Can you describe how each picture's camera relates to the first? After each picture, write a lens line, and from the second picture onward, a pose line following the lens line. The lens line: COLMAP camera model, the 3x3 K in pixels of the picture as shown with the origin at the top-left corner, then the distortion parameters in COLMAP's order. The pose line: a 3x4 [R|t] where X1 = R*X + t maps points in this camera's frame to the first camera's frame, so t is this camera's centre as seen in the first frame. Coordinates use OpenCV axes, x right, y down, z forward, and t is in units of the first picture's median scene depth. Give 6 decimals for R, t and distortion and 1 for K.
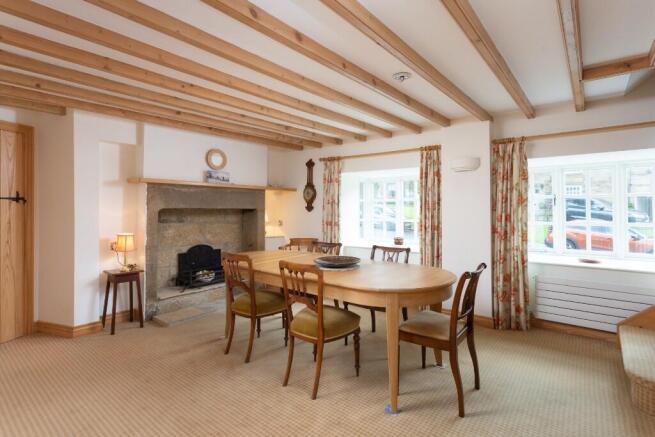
lens RADIAL K [[332.3, 0, 327.6], [0, 332.3, 206.8], [0, 0, 1]] dist [-0.000677, -0.000069]
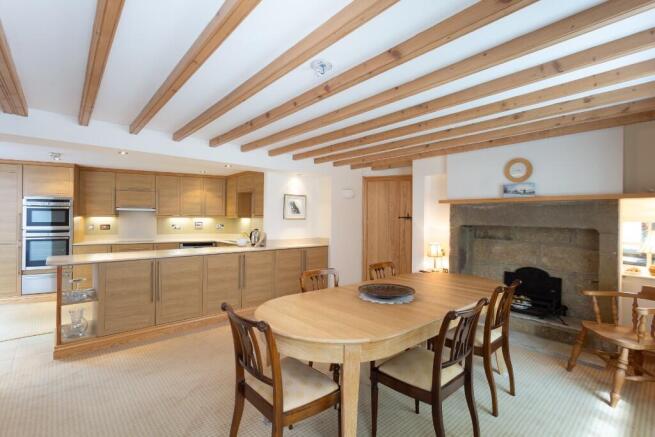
lens RADIAL K [[304.2, 0, 327.5], [0, 304.2, 218.5], [0, 0, 1]] dist [0.001247, 0.000284]
pose [[-0.172664, -0.001693, -0.984979, 0.536645], [-0.009834, 0.999952, 0.000005, -0.011121], [0.984932, 0.009687, -0.172672, 0.641680]]
